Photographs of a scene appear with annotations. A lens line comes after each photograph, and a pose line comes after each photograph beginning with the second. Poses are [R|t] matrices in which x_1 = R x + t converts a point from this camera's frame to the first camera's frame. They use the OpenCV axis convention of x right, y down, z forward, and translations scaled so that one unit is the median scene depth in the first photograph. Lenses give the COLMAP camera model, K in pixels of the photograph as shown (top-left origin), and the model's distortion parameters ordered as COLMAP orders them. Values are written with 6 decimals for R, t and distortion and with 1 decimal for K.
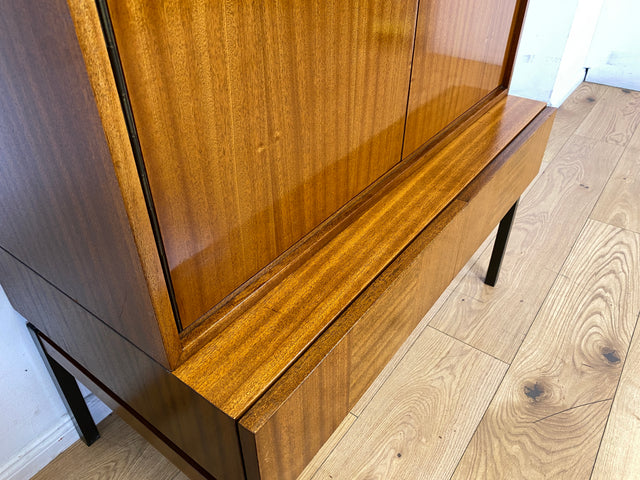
lens RADIAL K [[490.1, 0, 320.1], [0, 490.1, 229.4], [0, 0, 1]] dist [0.024744, -0.023815]
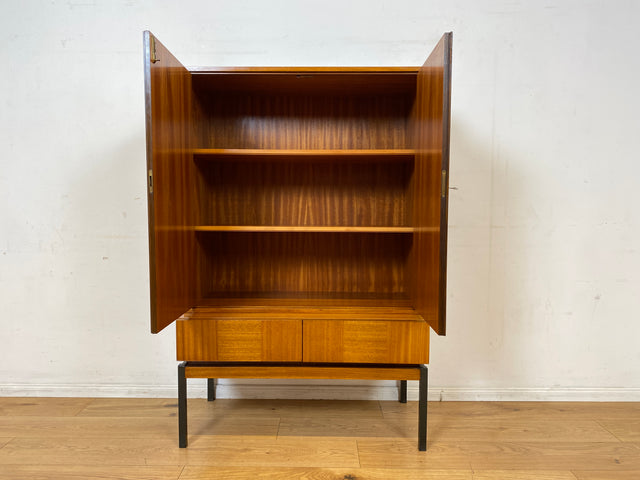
lens RADIAL K [[490.1, 0, 317.8], [0, 490.1, 244.7], [0, 0, 1]] dist [0.024744, -0.023815]
pose [[0.586850, 0.062012, -0.807318, 1.753691], [-0.473885, 0.834767, -0.280352, 0.214149], [0.656537, 0.547100, 0.519269, -0.331161]]
